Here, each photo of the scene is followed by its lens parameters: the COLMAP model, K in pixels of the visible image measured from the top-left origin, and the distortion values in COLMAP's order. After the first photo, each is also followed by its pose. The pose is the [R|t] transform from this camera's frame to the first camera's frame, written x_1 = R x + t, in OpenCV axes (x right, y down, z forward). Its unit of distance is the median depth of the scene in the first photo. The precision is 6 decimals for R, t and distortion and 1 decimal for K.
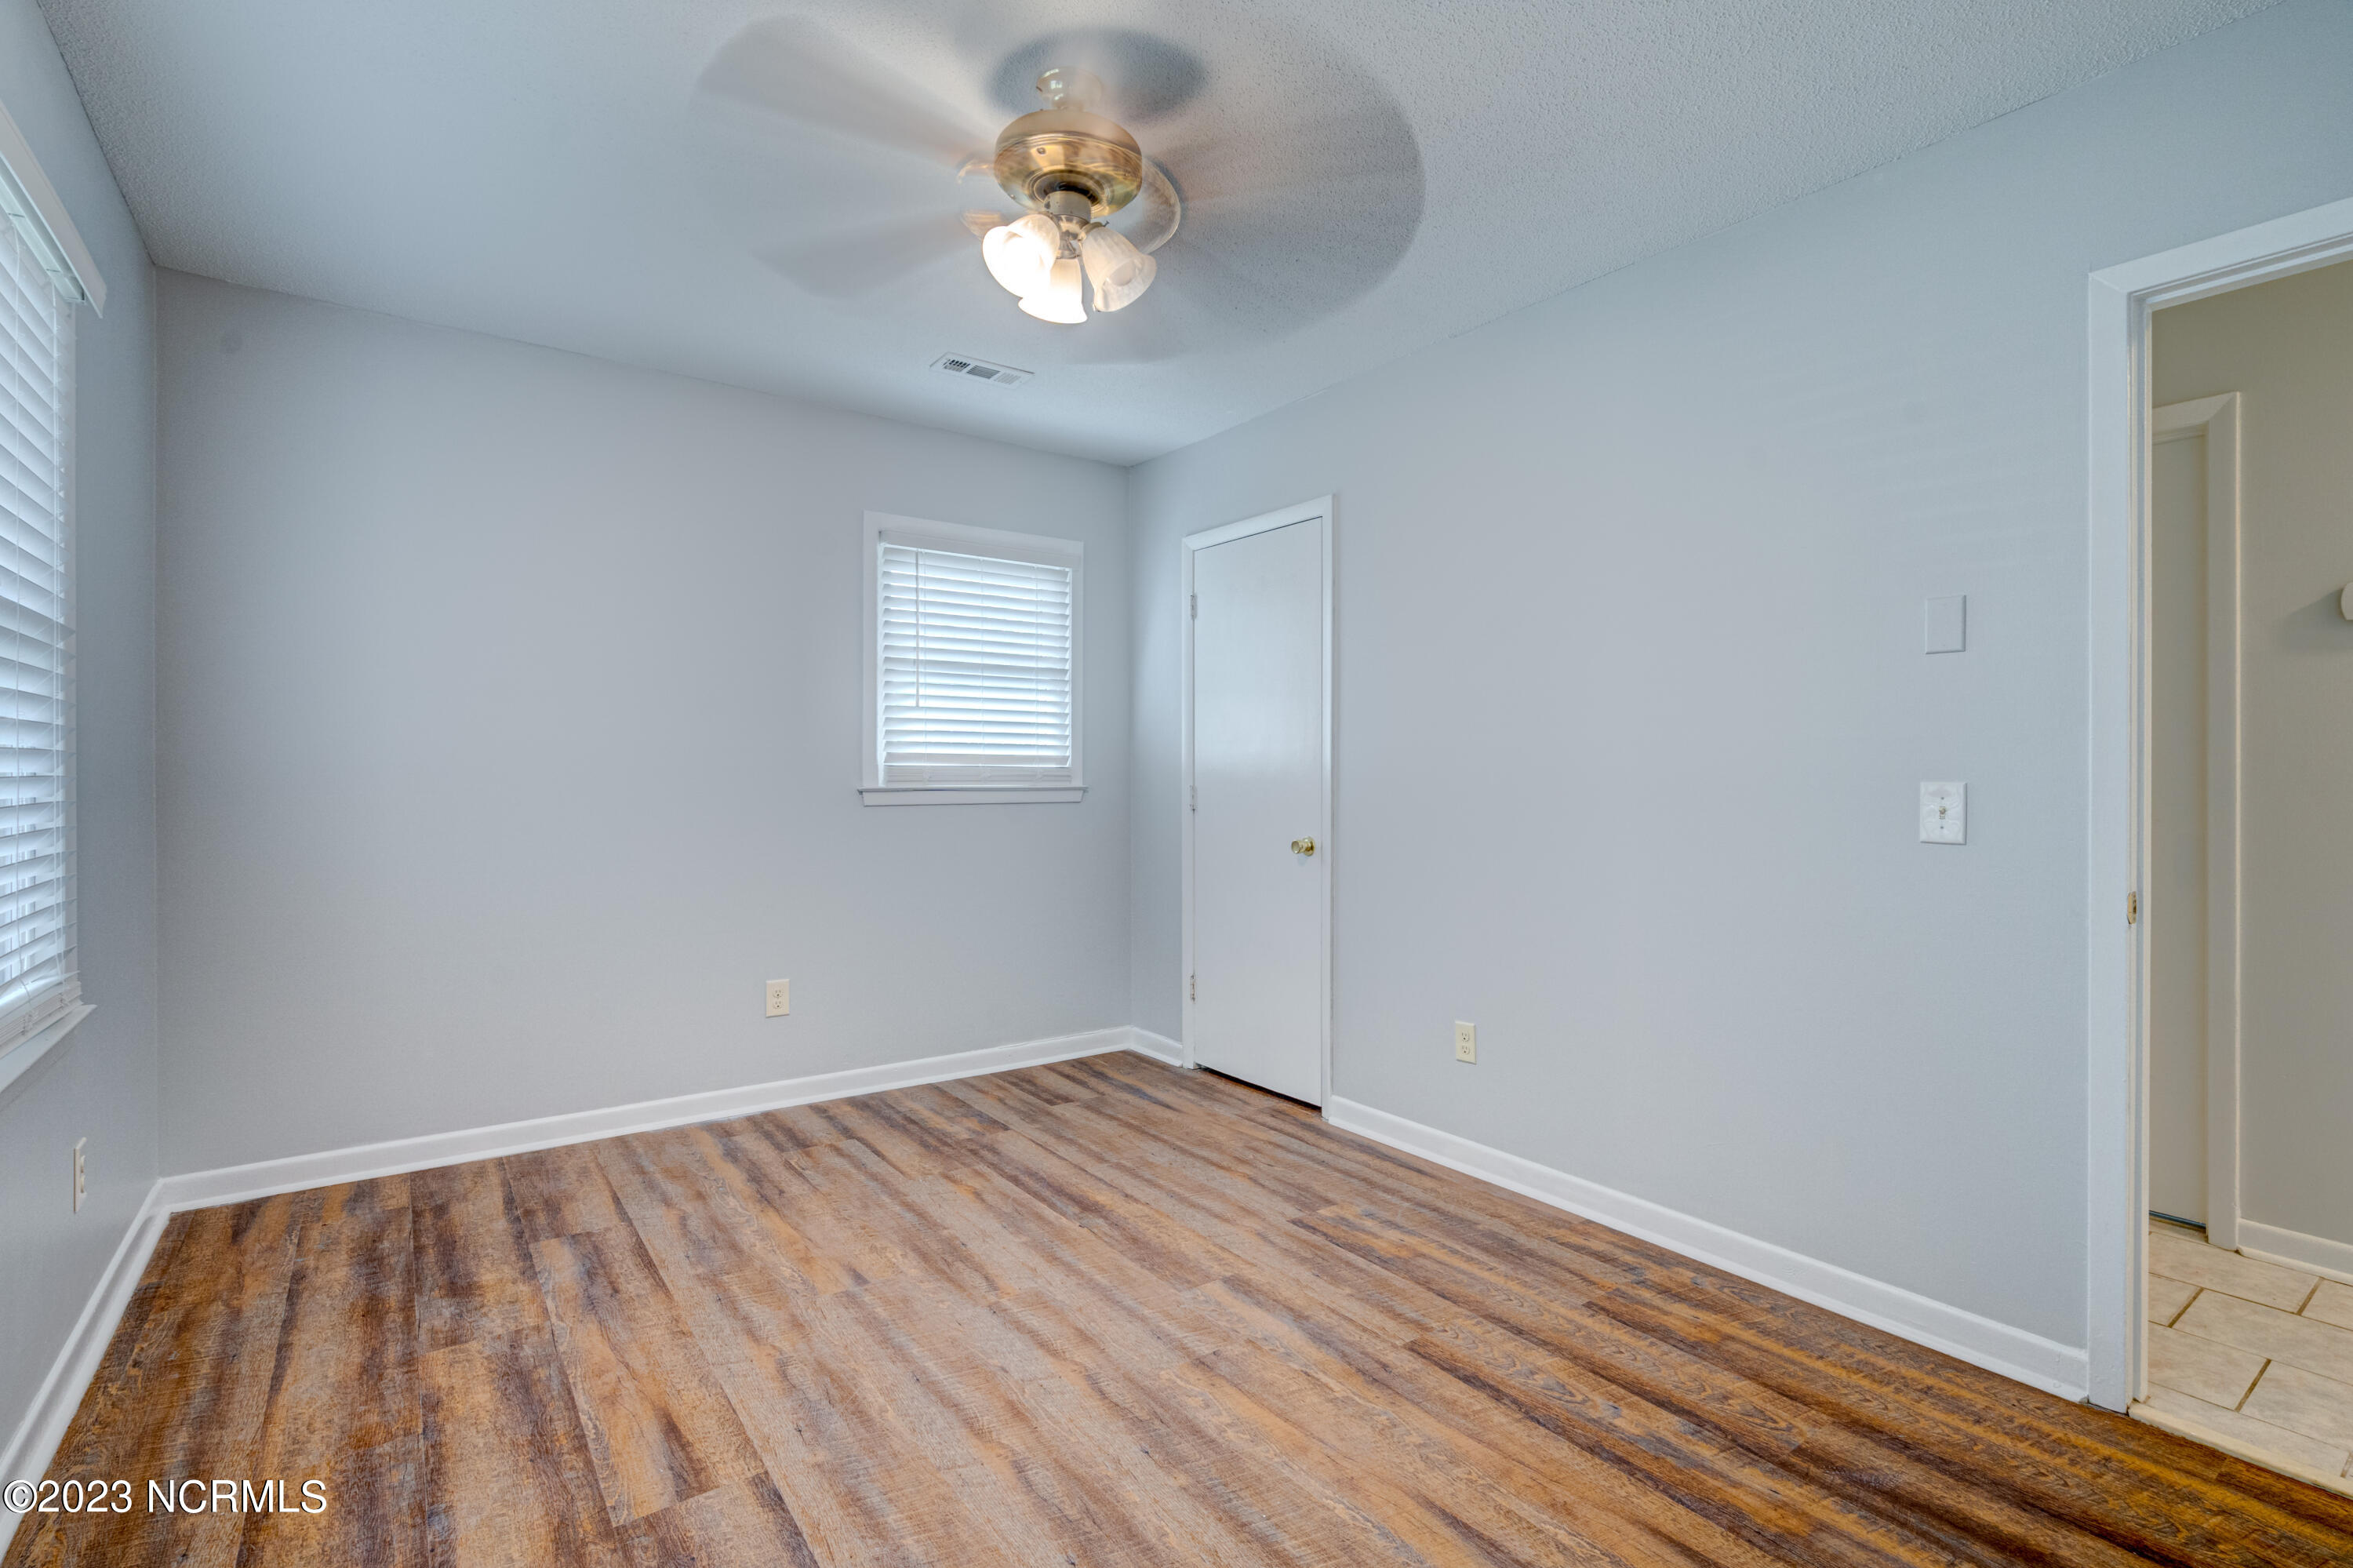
lens RADIAL K [[1068.1, 0, 1175.1], [0, 1068.1, 779.3], [0, 0, 1]] dist [-0.003084, 0.000481]
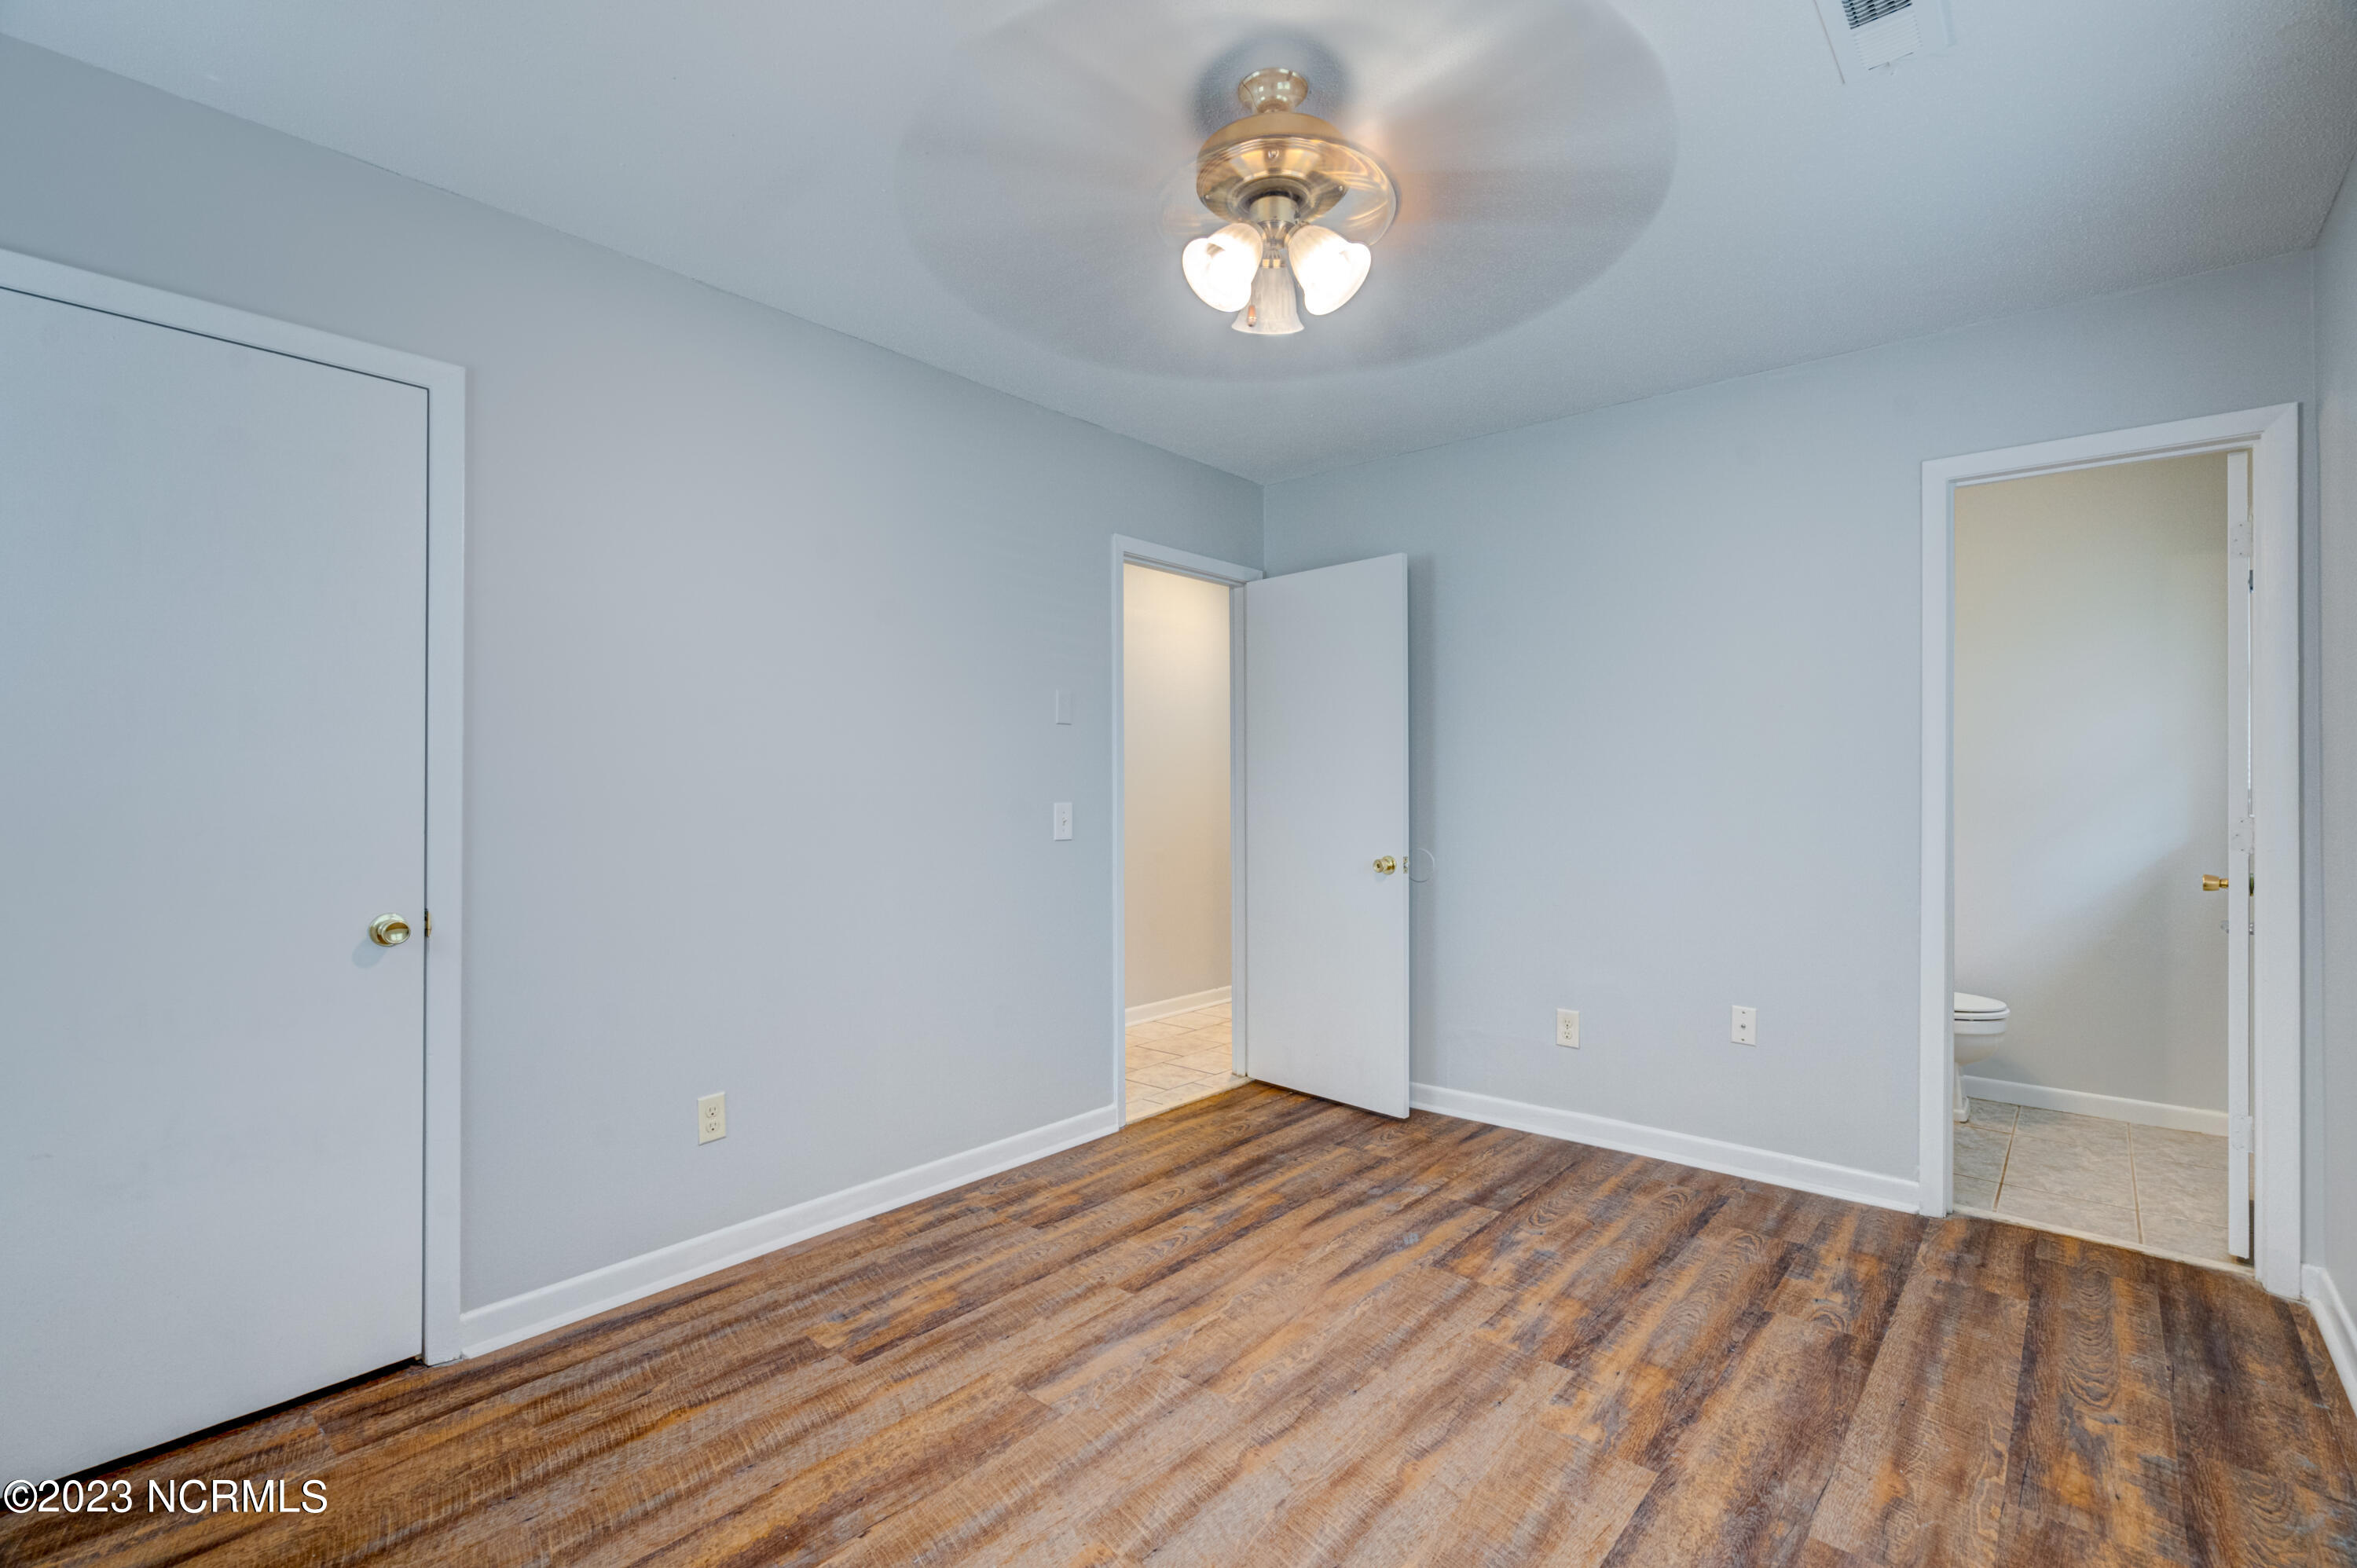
lens RADIAL K [[1069.8, 0, 1177.1], [0, 1069.8, 779.3], [0, 0, 1]] dist [-0.003084, 0.000481]
pose [[-0.227778, 0.004716, 0.973702, -0.818659], [0.002813, 0.999987, -0.004185, -0.023521], [-0.973709, 0.001786, -0.227788, 1.062314]]
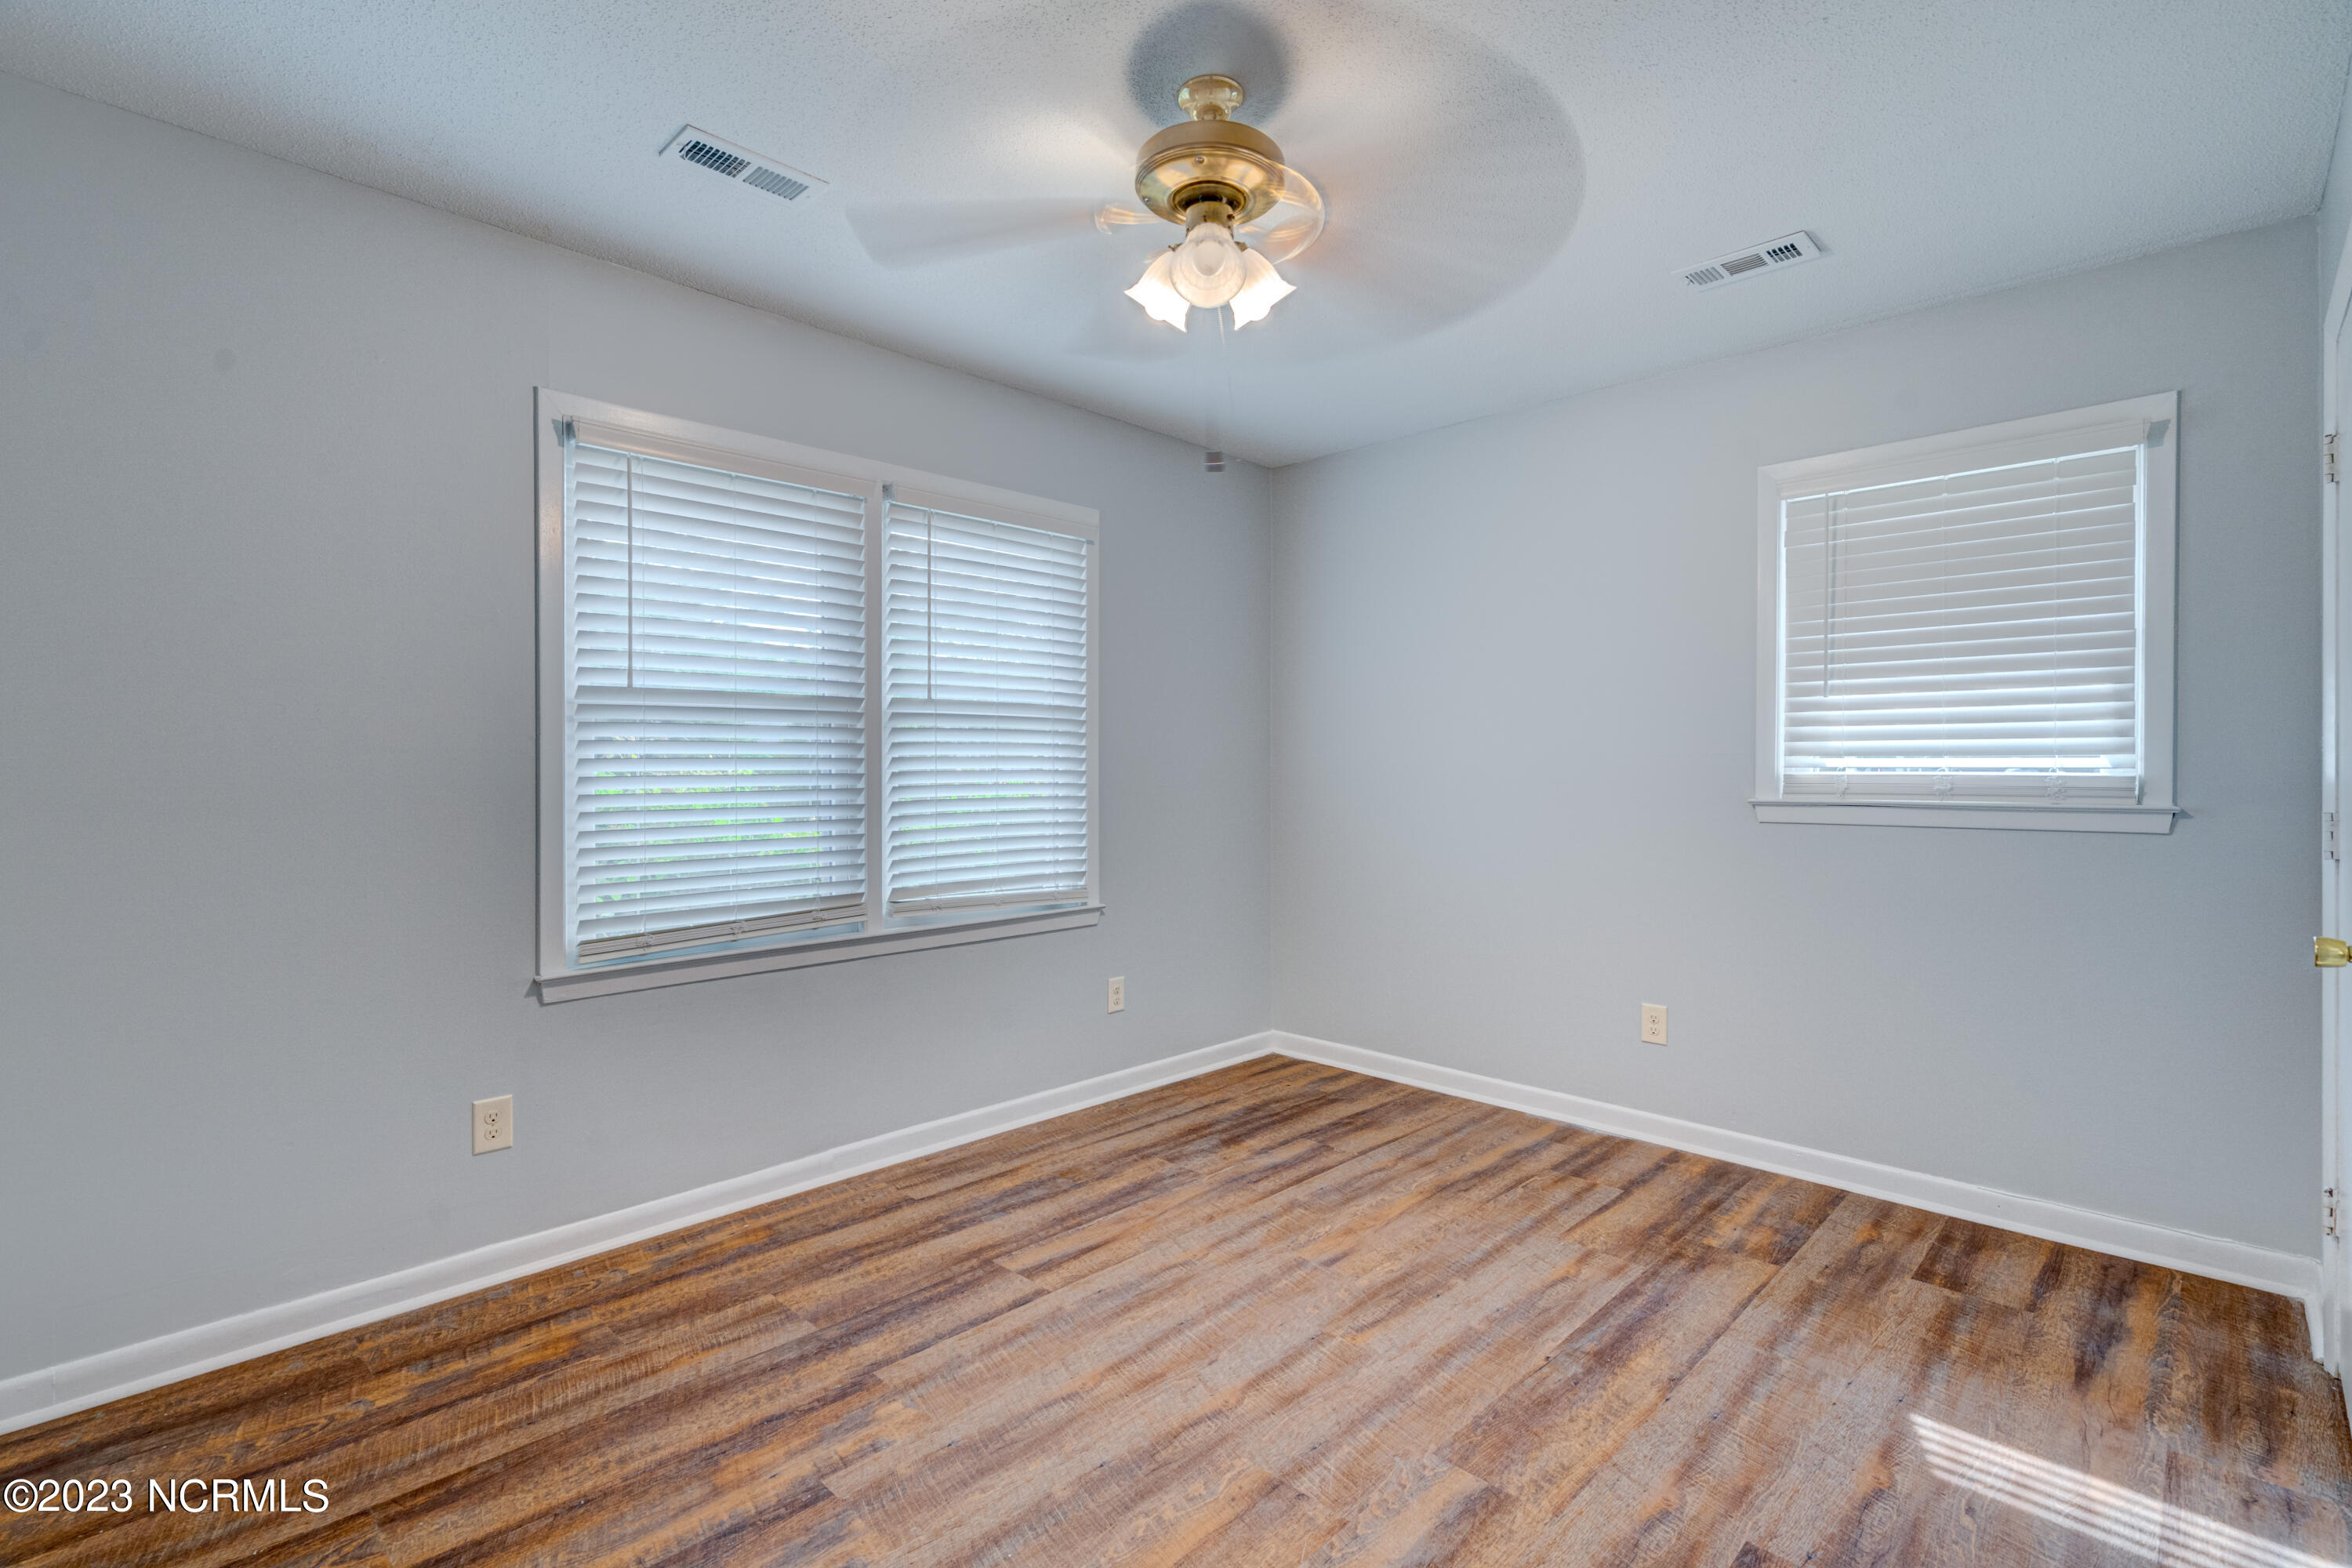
lens RADIAL K [[1067.6, 0, 1174.6], [0, 1067.6, 779.3], [0, 0, 1]] dist [-0.003084, 0.000481]
pose [[0.166824, 0.002433, -0.985984, 0.709285], [-0.002475, 0.999995, 0.002049, -0.011585], [0.985984, 0.002099, 0.166829, 0.657477]]
